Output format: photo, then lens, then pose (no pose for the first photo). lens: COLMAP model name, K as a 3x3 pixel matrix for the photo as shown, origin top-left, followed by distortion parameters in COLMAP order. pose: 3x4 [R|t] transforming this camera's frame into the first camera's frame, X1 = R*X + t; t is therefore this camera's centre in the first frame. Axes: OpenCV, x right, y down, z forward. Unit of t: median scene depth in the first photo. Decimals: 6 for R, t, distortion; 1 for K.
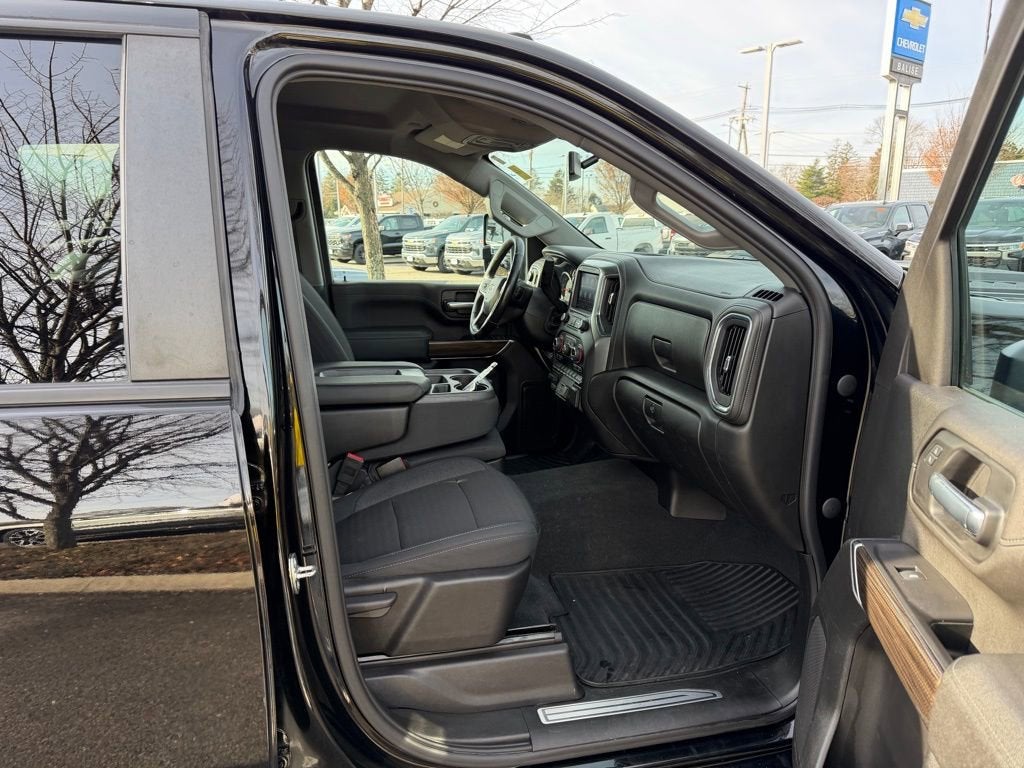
lens RADIAL K [[713.2, 0, 511.4], [0, 713.2, 388.6], [0, 0, 1]] dist [-0.046589, -0.010922]
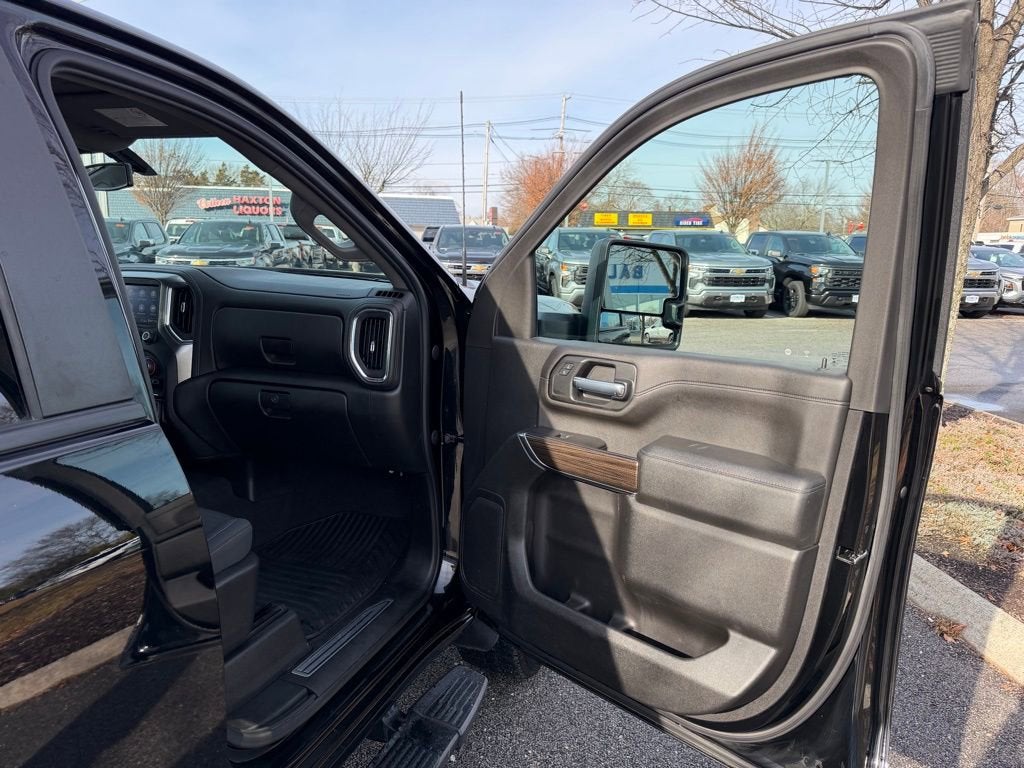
lens RADIAL K [[713.2, 0, 507.5], [0, 713.2, 380.9], [0, 0, 1]] dist [-0.046589, -0.010922]
pose [[0.519453, -0.138137, 0.843260, -0.690270], [0.165167, 0.984468, 0.059524, -0.008868], [-0.838384, 0.108358, 0.534200, 0.074437]]
